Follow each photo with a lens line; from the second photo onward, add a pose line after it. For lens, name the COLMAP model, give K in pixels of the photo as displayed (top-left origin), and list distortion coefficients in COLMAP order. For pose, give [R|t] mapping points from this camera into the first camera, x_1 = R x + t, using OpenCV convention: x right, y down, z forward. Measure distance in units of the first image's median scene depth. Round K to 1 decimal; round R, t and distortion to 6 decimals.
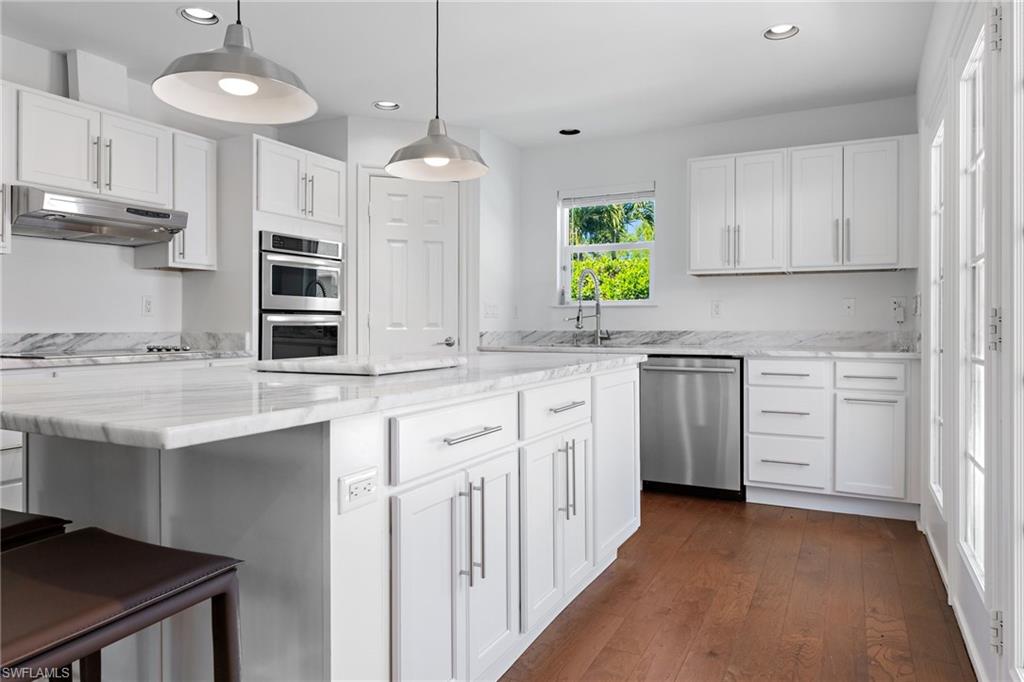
lens RADIAL K [[671.8, 0, 510.9], [0, 671.8, 319.4], [0, 0, 1]] dist [0.006288, -0.000263]
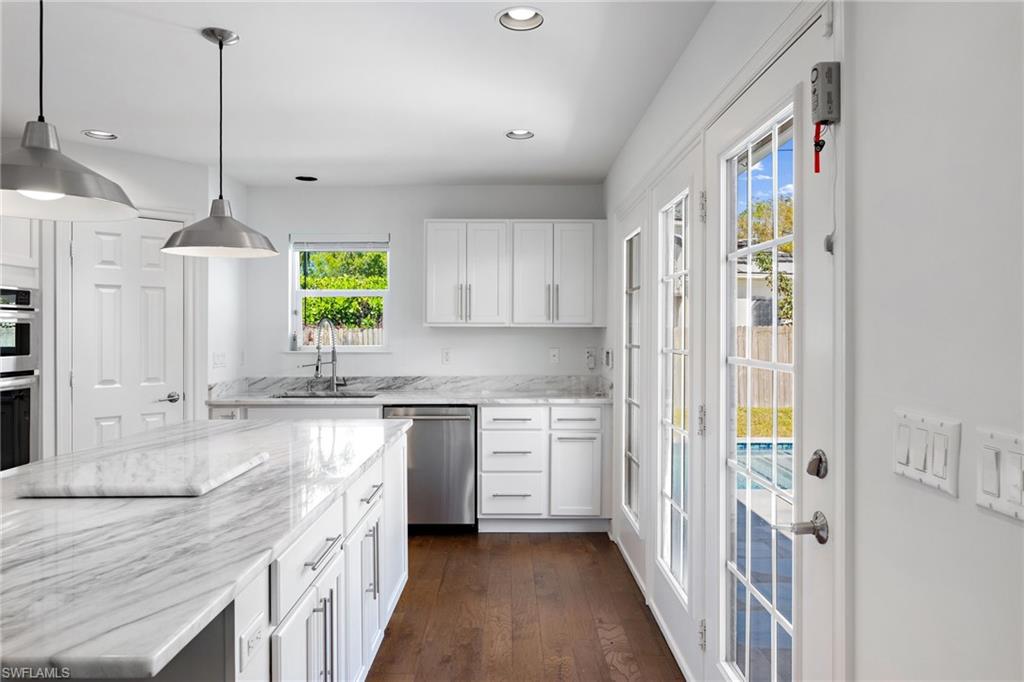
lens RADIAL K [[671.8, 0, 513.7], [0, 671.8, 332.6], [0, 0, 1]] dist [0.006288, -0.000263]
pose [[0.891048, -0.001594, 0.453906, -0.117151], [-0.002094, 0.999969, 0.007622, -0.078237], [-0.453904, -0.007742, 0.891017, -0.031428]]
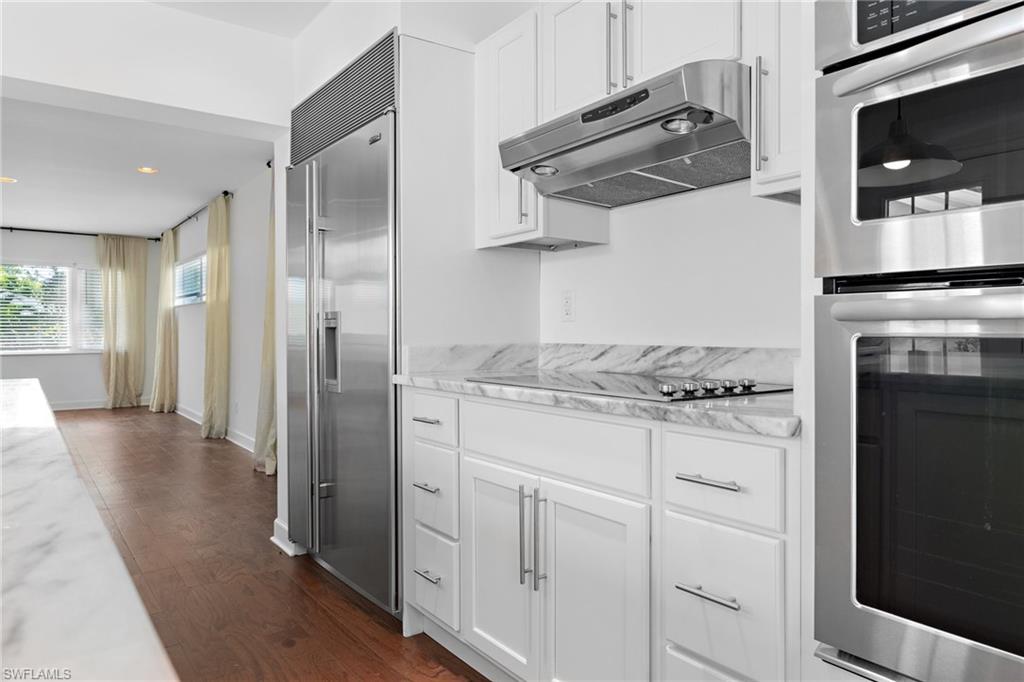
lens RADIAL K [[671.8, 0, 514.9], [0, 671.8, 338.0], [0, 0, 1]] dist [0.006288, -0.000263]
pose [[-0.459682, 0.005871, -0.888064, -0.055666], [0.006526, 0.999973, 0.003233, 0.008819], [0.888060, -0.004310, -0.459708, 1.033082]]
